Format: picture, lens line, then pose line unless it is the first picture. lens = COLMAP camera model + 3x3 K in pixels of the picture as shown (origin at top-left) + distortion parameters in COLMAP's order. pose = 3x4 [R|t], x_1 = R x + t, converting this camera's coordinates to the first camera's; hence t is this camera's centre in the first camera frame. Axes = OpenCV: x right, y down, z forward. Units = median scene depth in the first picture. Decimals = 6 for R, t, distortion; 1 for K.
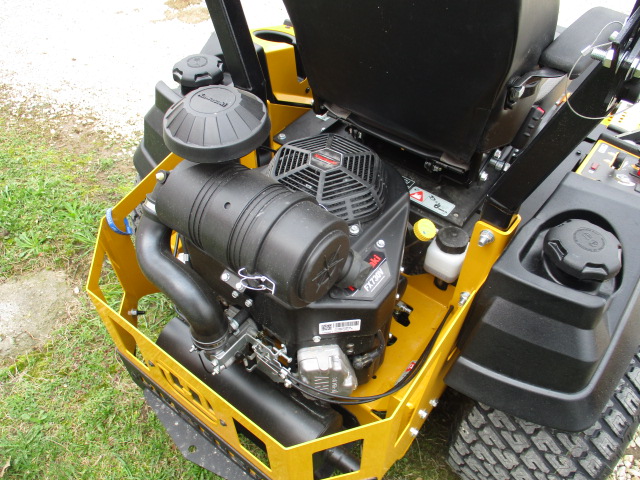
lens RADIAL K [[538.9, 0, 320.0], [0, 538.9, 240.0], [0, 0, 1]] dist [-0.039848, 0.011611]
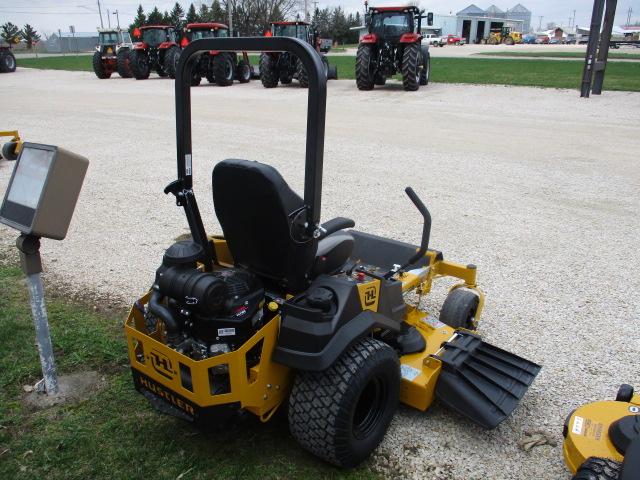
lens RADIAL K [[538.9, 0, 320.0], [0, 538.9, 240.0], [0, 0, 1]] dist [-0.039848, 0.011611]
pose [[0.999935, -0.011224, -0.002048, 0.417990], [0.009205, 0.899692, -0.436427, 0.756617], [0.006741, 0.436380, 0.899737, -1.234906]]
